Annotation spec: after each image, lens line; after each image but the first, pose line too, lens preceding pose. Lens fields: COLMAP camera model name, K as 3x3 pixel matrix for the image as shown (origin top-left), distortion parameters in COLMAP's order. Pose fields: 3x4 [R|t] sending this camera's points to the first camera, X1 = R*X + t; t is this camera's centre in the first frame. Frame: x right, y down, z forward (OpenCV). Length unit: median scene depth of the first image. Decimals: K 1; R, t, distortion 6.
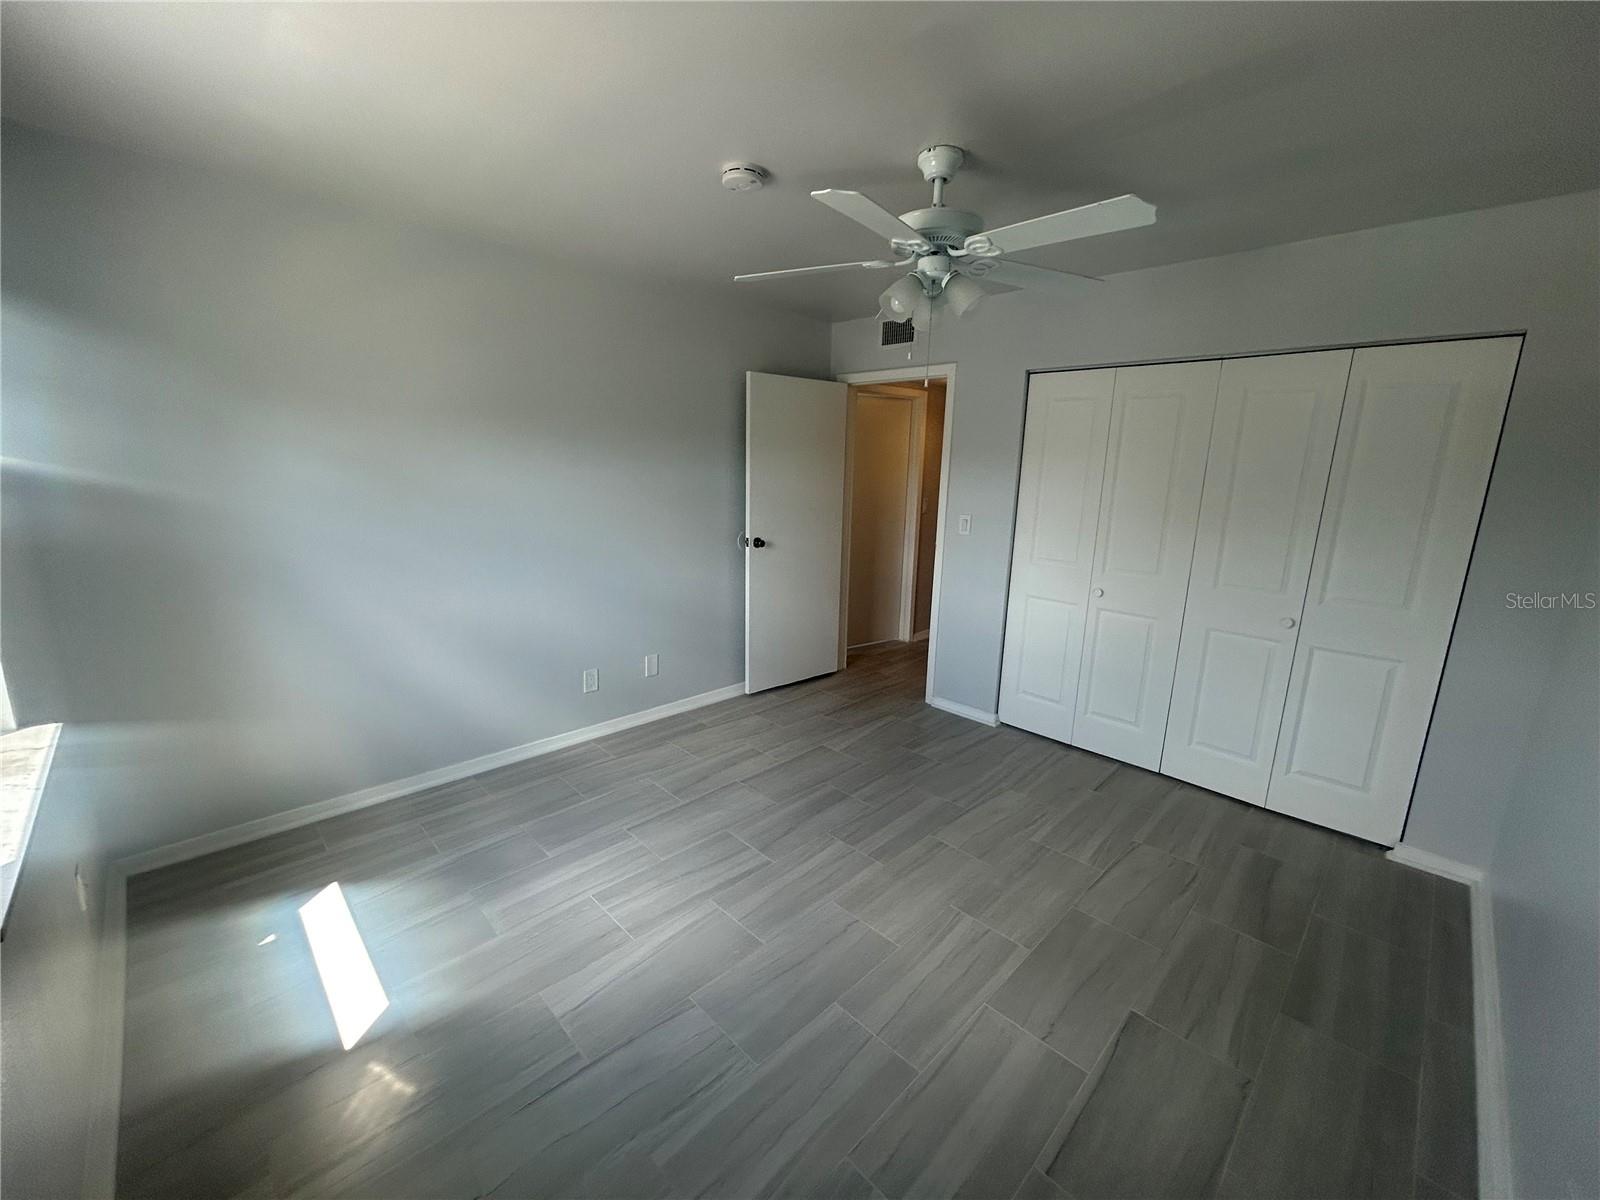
lens RADIAL K [[644.2, 0, 796.0], [0, 644.2, 600.0], [0, 0, 1]] dist [-0.001417, 0.000952]
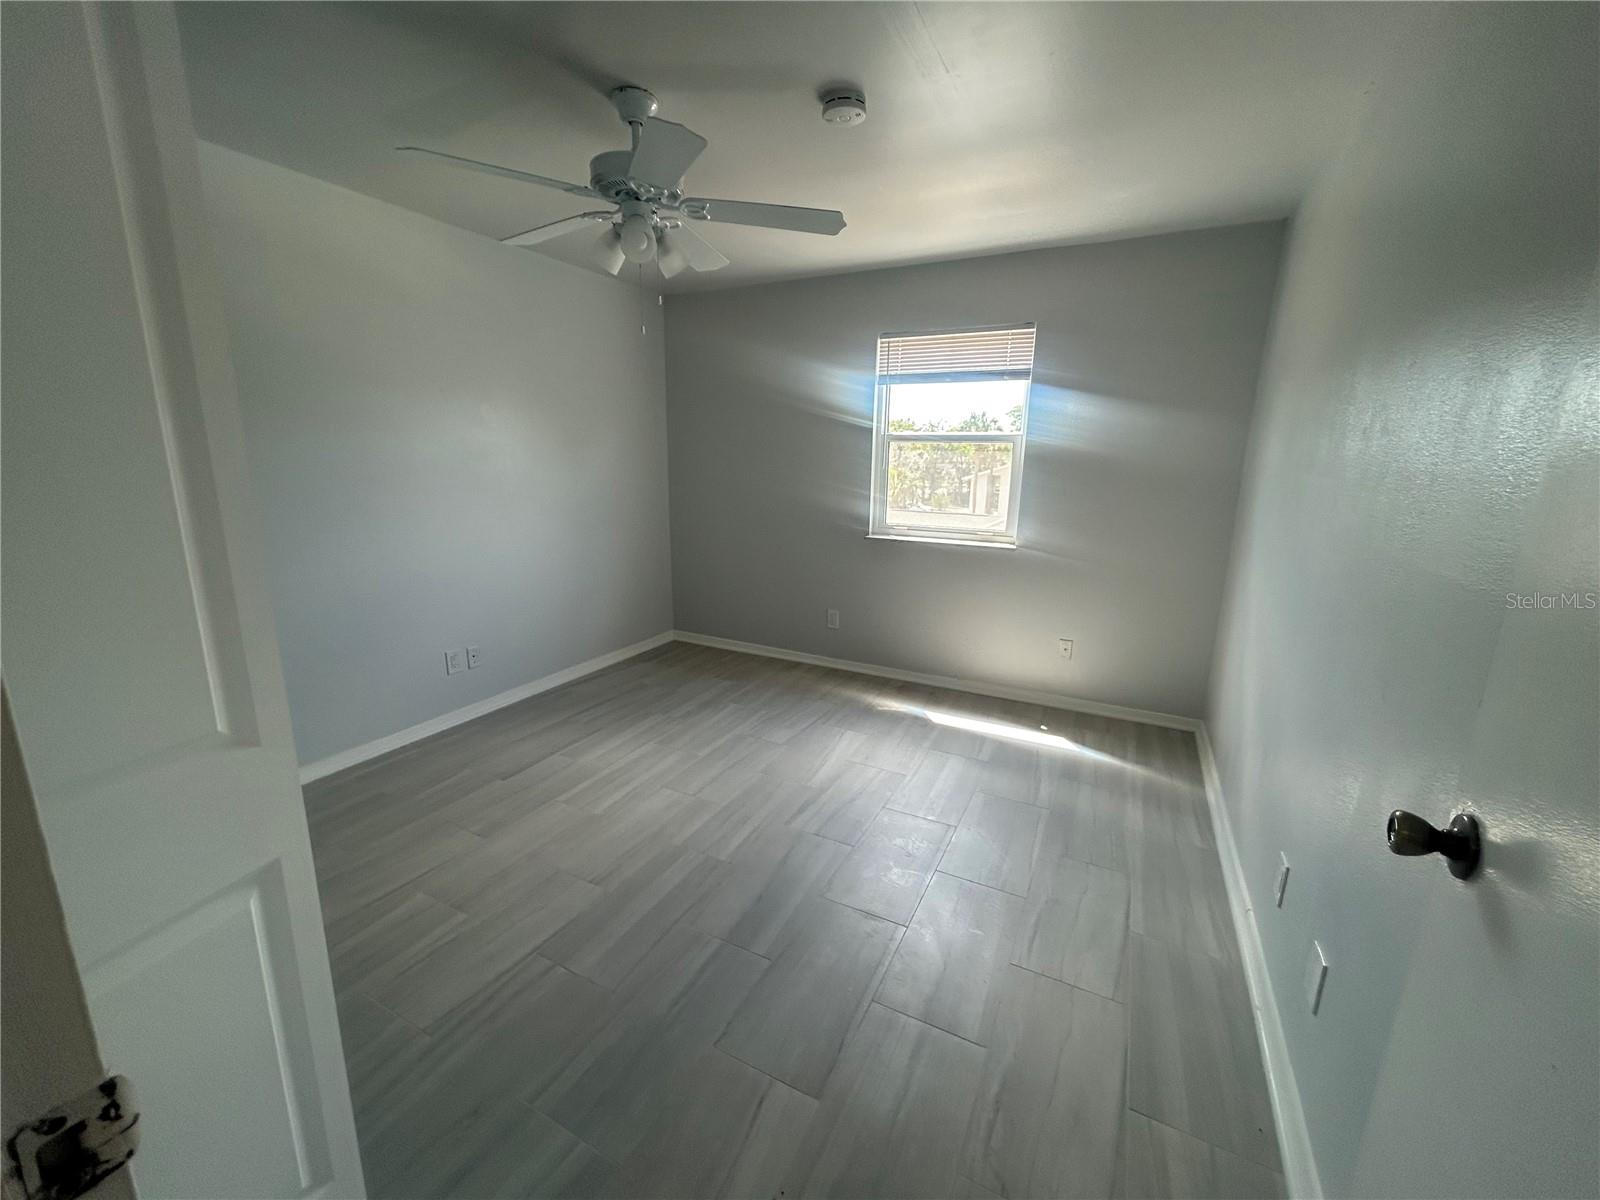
lens RADIAL K [[644.2, 0, 796.0], [0, 644.2, 600.0], [0, 0, 1]] dist [-0.001417, 0.000952]
pose [[-0.952066, 0.027625, -0.304643, 0.267797], [-0.102494, 0.909536, 0.402790, -0.347490], [0.288211, 0.414707, -0.863107, 1.914087]]
